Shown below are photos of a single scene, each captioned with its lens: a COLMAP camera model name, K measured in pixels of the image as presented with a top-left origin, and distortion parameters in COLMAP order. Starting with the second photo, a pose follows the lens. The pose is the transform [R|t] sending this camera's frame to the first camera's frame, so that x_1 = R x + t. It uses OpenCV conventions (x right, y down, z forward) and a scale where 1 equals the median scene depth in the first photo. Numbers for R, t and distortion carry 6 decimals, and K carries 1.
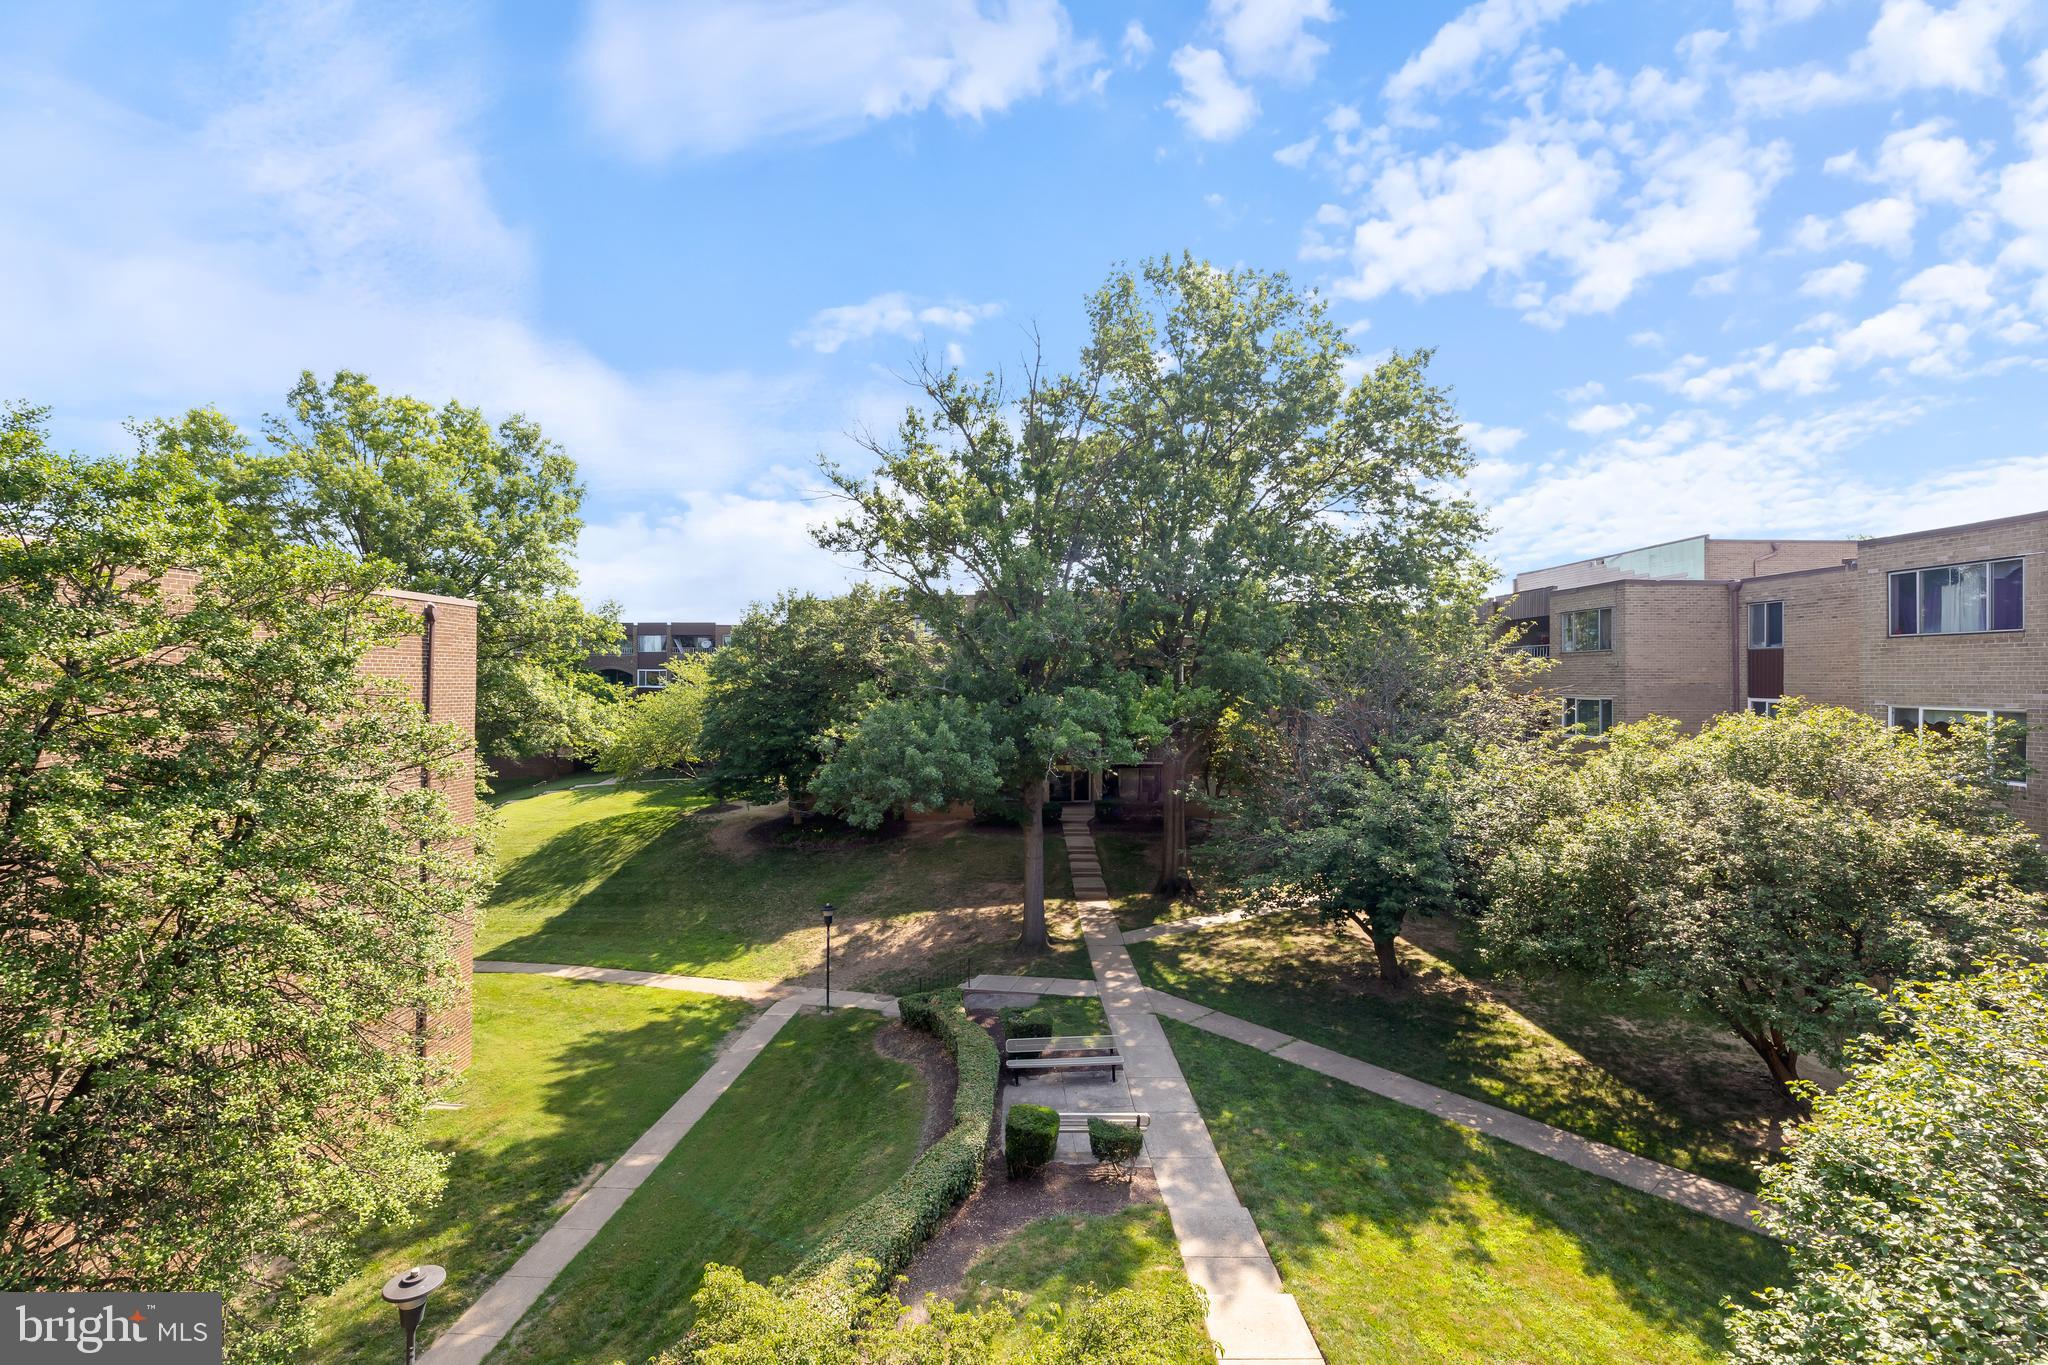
lens RADIAL K [[862.4, 0, 1024.6], [0, 862.4, 676.7], [0, 0, 1]] dist [0.004221, 0.000166]
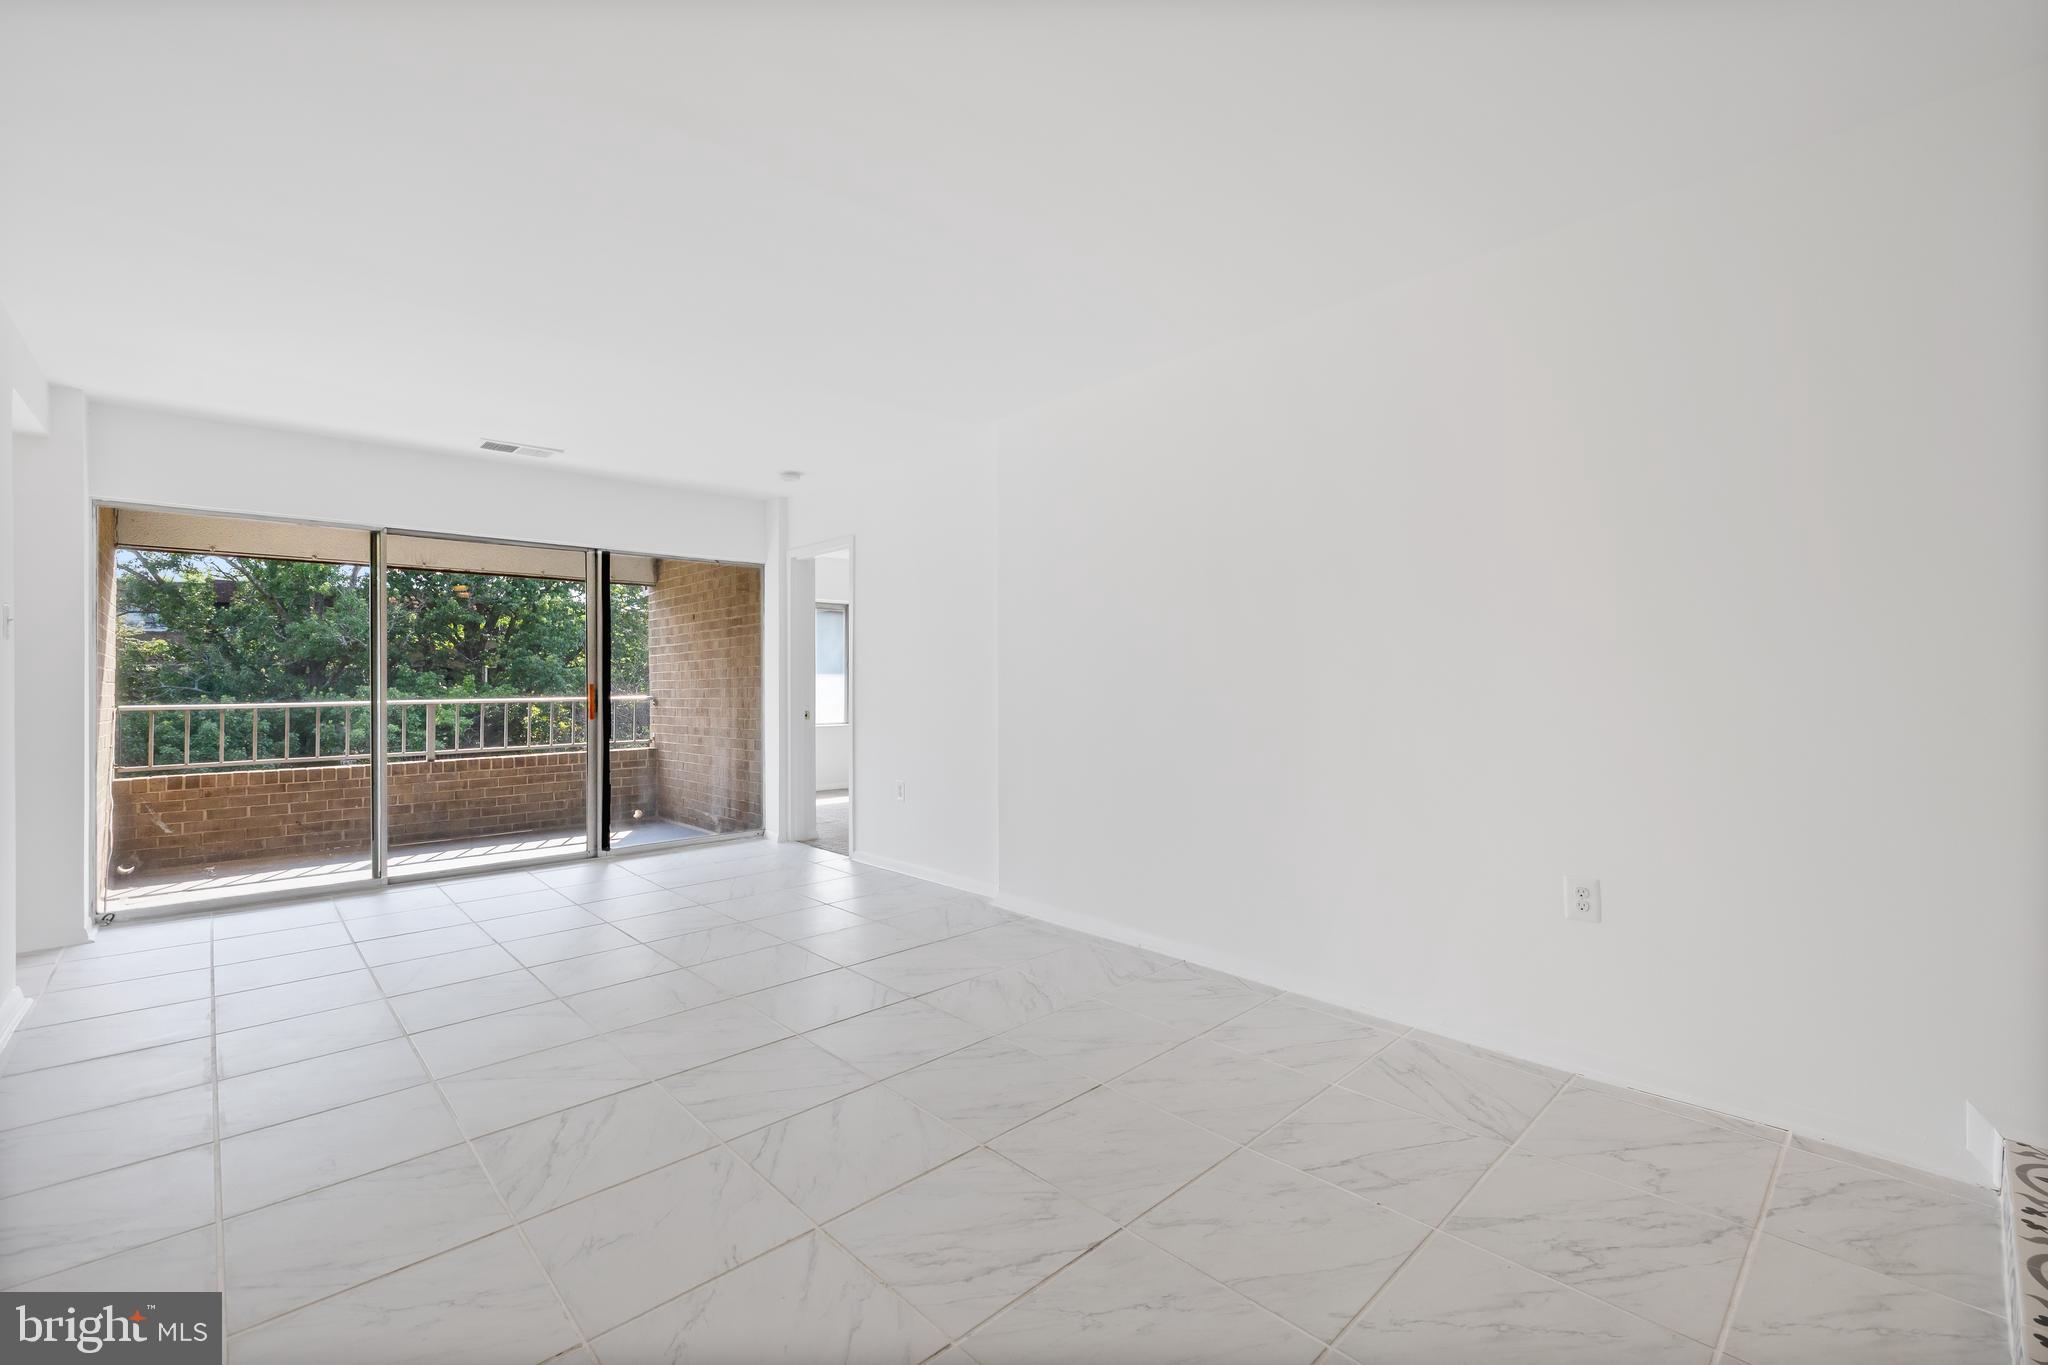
lens RADIAL K [[862.4, 0, 1024.6], [0, 862.4, 676.7], [0, 0, 1]] dist [0.004221, 0.000166]
pose [[0.742091, -0.000680, 0.670299, -0.044971], [0.003916, 0.999987, -0.003320, 0.005574], [-0.670288, 0.005088, 0.742084, -0.281234]]
